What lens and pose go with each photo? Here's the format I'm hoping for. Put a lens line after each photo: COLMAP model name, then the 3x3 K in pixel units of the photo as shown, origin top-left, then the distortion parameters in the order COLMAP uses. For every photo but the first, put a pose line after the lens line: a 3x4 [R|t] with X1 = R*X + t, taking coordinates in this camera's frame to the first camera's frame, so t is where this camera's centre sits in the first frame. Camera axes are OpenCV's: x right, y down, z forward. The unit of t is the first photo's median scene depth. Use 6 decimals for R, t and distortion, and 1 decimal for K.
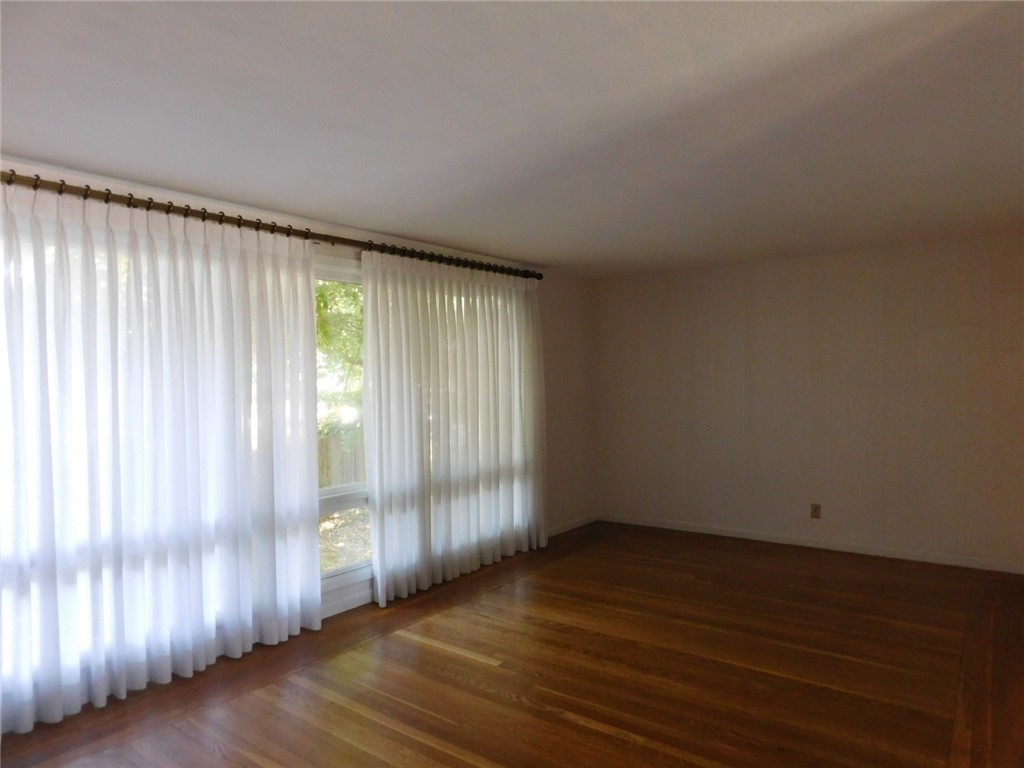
lens RADIAL K [[673.7, 0, 512.0], [0, 673.7, 384.0], [0, 0, 1]] dist [-0.071890, 0.053061]
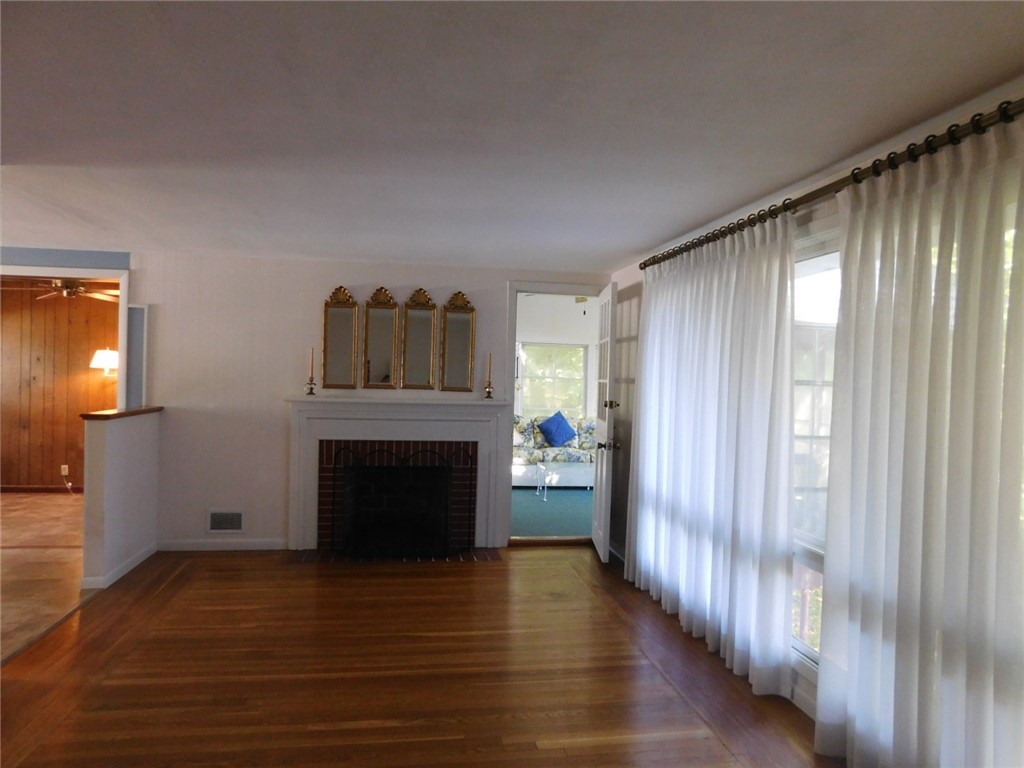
lens RADIAL K [[673.7, 0, 512.0], [0, 673.7, 384.0], [0, 0, 1]] dist [-0.071890, 0.053061]
pose [[-0.688880, -0.004708, -0.724860, 0.572865], [-0.028822, 0.999366, 0.020900, -0.023303], [0.724302, 0.035289, -0.688579, 1.506954]]
